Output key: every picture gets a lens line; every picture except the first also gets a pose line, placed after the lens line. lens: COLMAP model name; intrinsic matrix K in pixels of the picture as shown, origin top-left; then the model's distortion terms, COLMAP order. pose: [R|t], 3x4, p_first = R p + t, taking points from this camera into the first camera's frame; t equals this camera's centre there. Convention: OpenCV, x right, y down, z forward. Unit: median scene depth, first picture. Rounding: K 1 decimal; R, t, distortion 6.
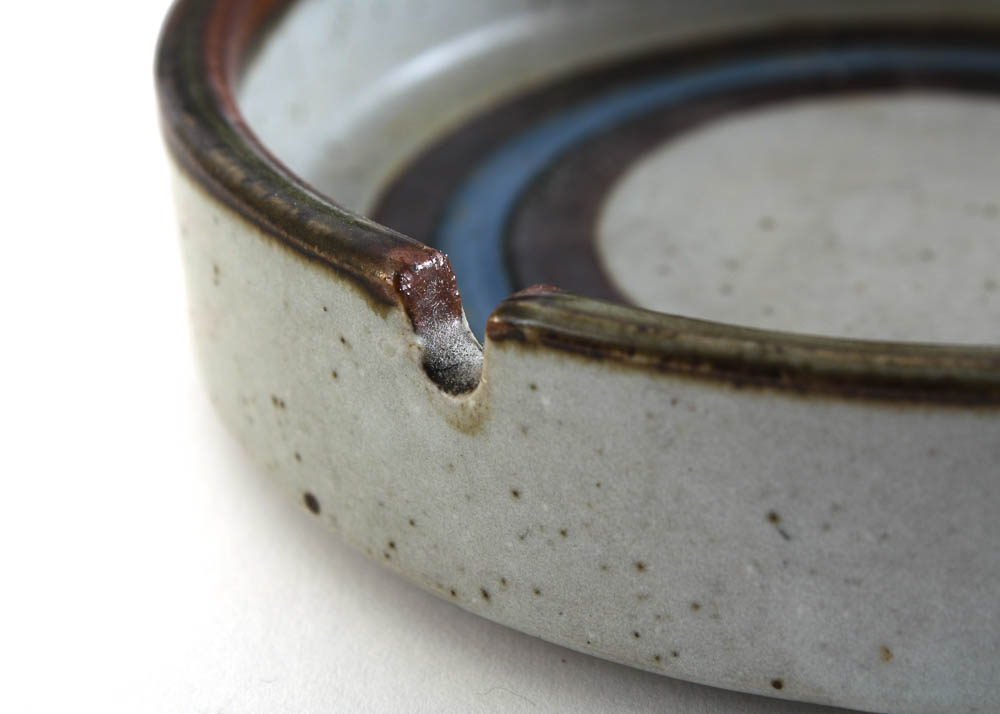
lens RADIAL K [[2549.0, 0, 463.8], [0, 2549.0, 358.6], [0, 0, 1]] dist [0.015299, 0.036266]
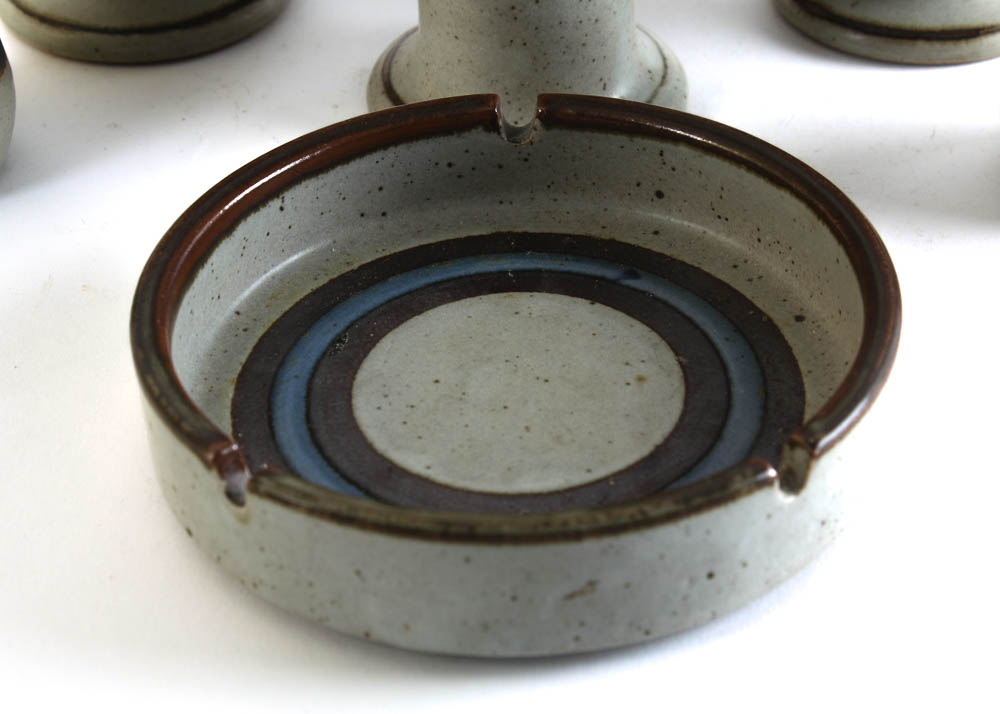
lens RADIAL K [[2559.6, 0, 519.7], [0, 2559.6, 356.9], [0, 0, 1]] dist [0.021511, -0.532461]
pose [[0.998181, 0.044428, -0.040744, 0.340203], [-0.038741, 0.990615, 0.131073, -0.434671], [0.046185, -0.129256, 0.990535, -1.287205]]
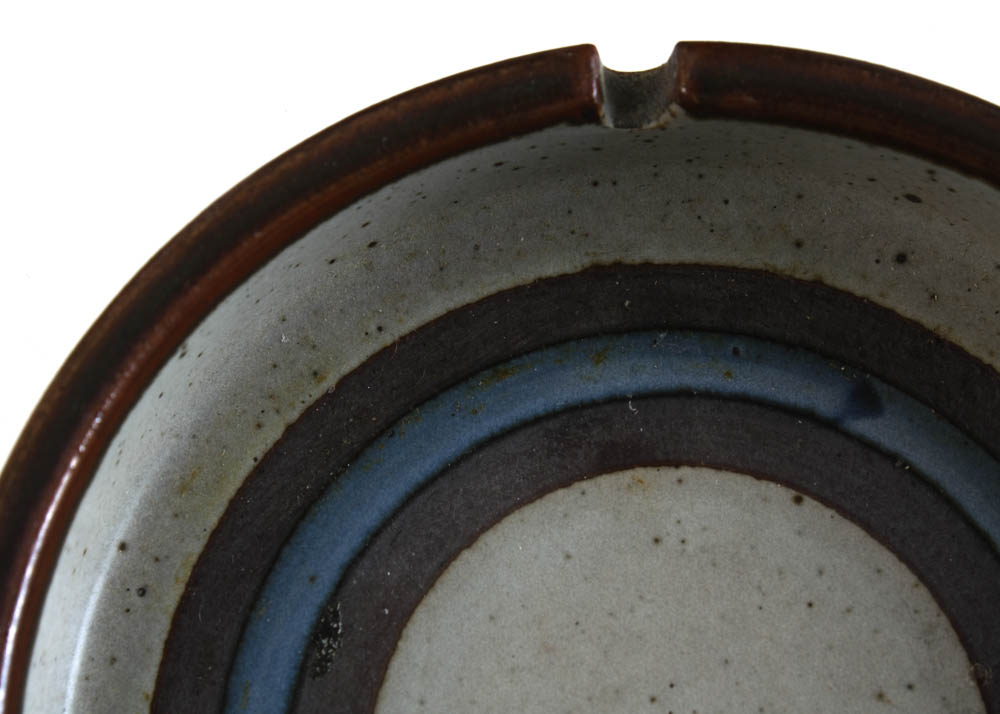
lens RADIAL K [[2549.0, 0, 463.8], [0, 2549.0, 358.6], [0, 0, 1]] dist [0.015299, 0.036266]
pose [[0.999932, -0.001864, 0.011504, 0.103532], [-0.006715, 0.714629, 0.699471, -1.179465], [-0.009525, -0.699501, 0.714568, 0.446484]]
